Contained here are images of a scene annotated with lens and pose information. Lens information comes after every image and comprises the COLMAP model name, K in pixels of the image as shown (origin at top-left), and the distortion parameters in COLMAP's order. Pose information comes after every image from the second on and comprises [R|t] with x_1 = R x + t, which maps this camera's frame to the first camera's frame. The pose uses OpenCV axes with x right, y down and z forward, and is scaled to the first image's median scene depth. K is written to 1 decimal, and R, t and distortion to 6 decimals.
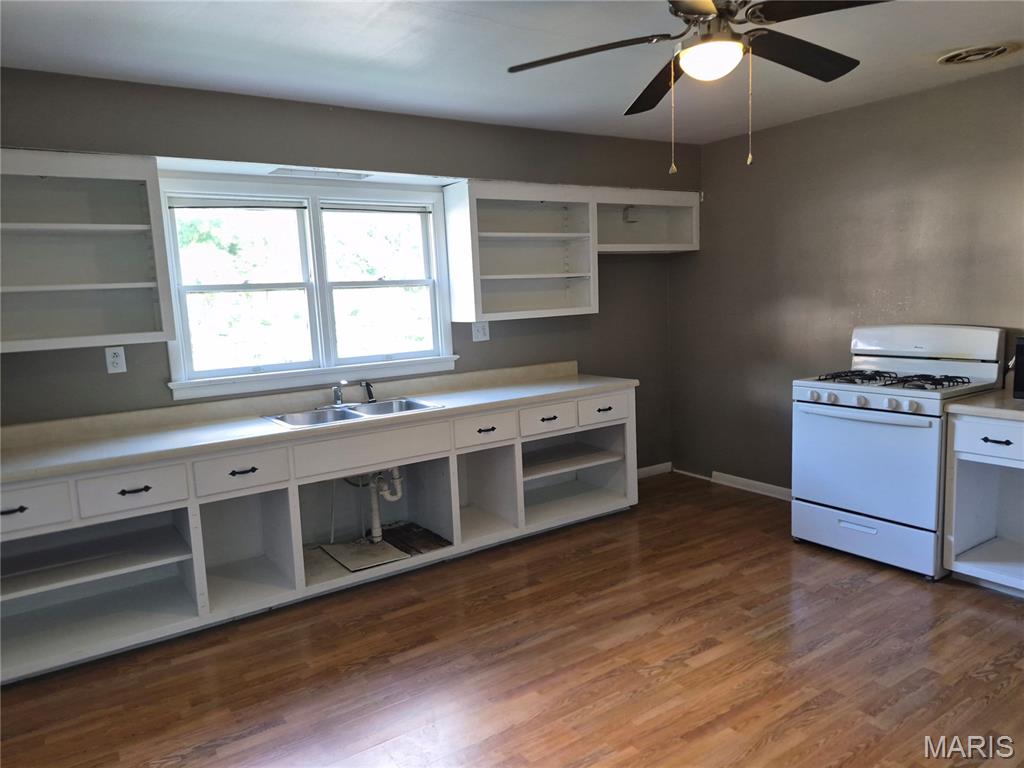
lens RADIAL K [[714.1, 0, 509.0], [0, 714.1, 382.1], [0, 0, 1]] dist [0.108515, -0.103592]
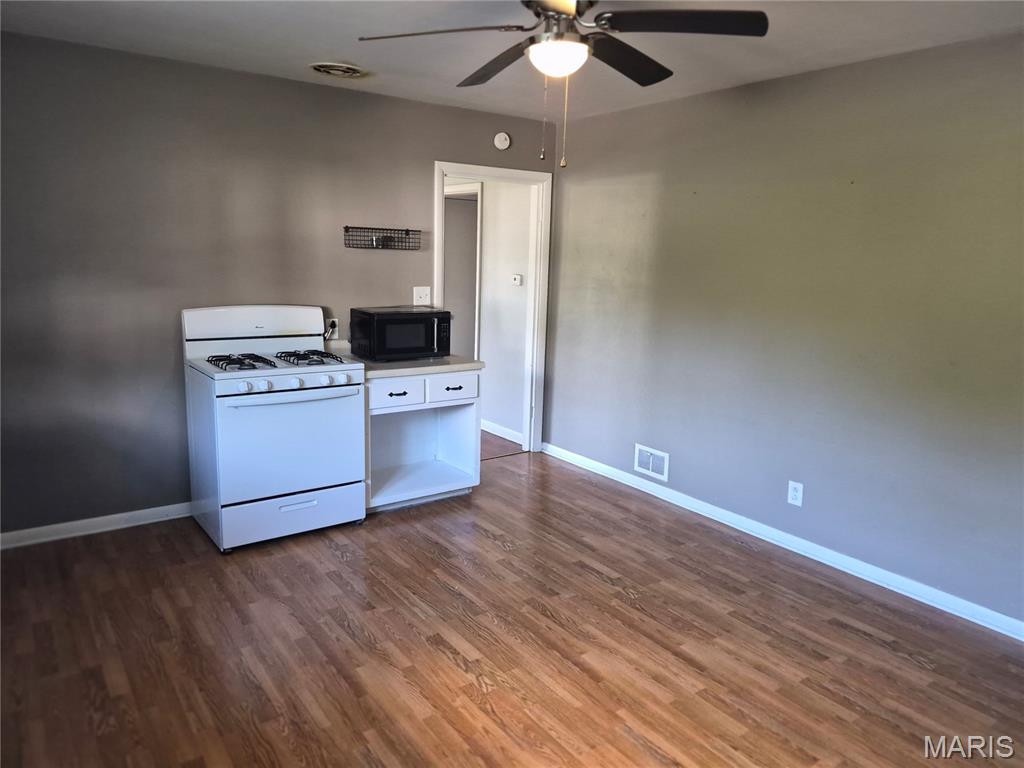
lens RADIAL K [[714.1, 0, 509.0], [0, 714.1, 382.1], [0, 0, 1]] dist [0.108515, -0.103592]
pose [[-0.023819, -0.142696, 0.989480, -0.475419], [0.098728, 0.984587, 0.144367, -0.083395], [-0.994829, 0.101128, -0.009364, 0.658500]]
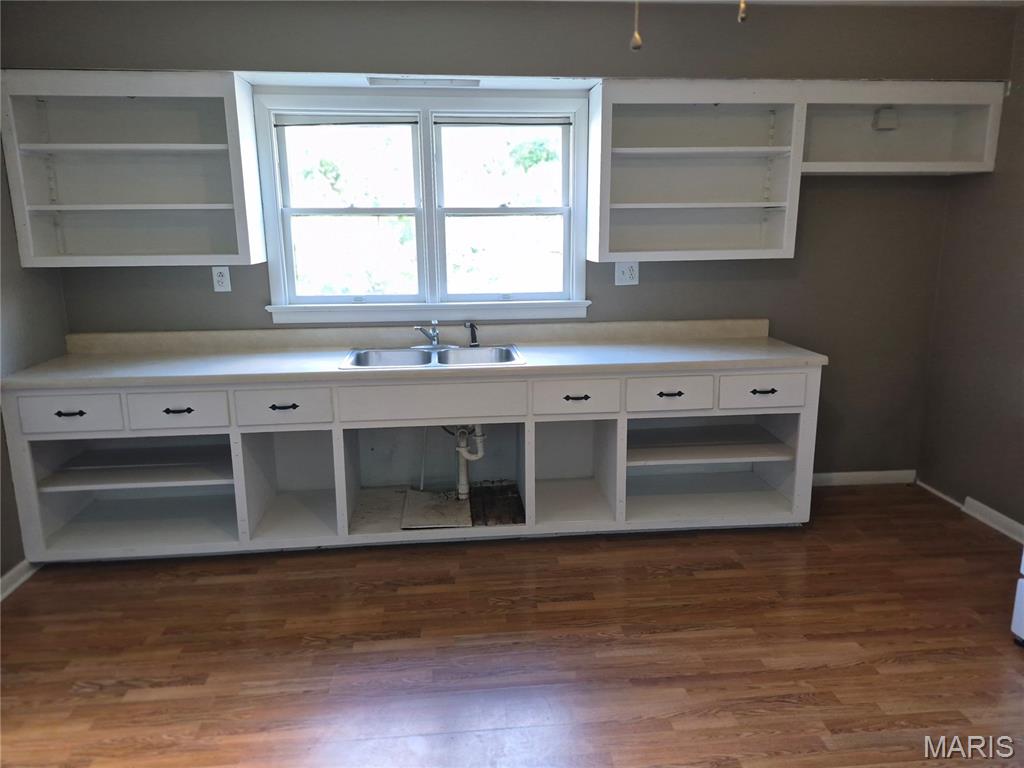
lens RADIAL K [[714.7, 0, 511.7], [0, 714.7, 372.0], [0, 0, 1]] dist [0.103860, -0.115351]
pose [[0.880064, 0.134236, -0.455486, 0.270982], [-0.090442, 0.989037, 0.116733, -0.050596], [0.466162, -0.061538, 0.882556, 0.244336]]
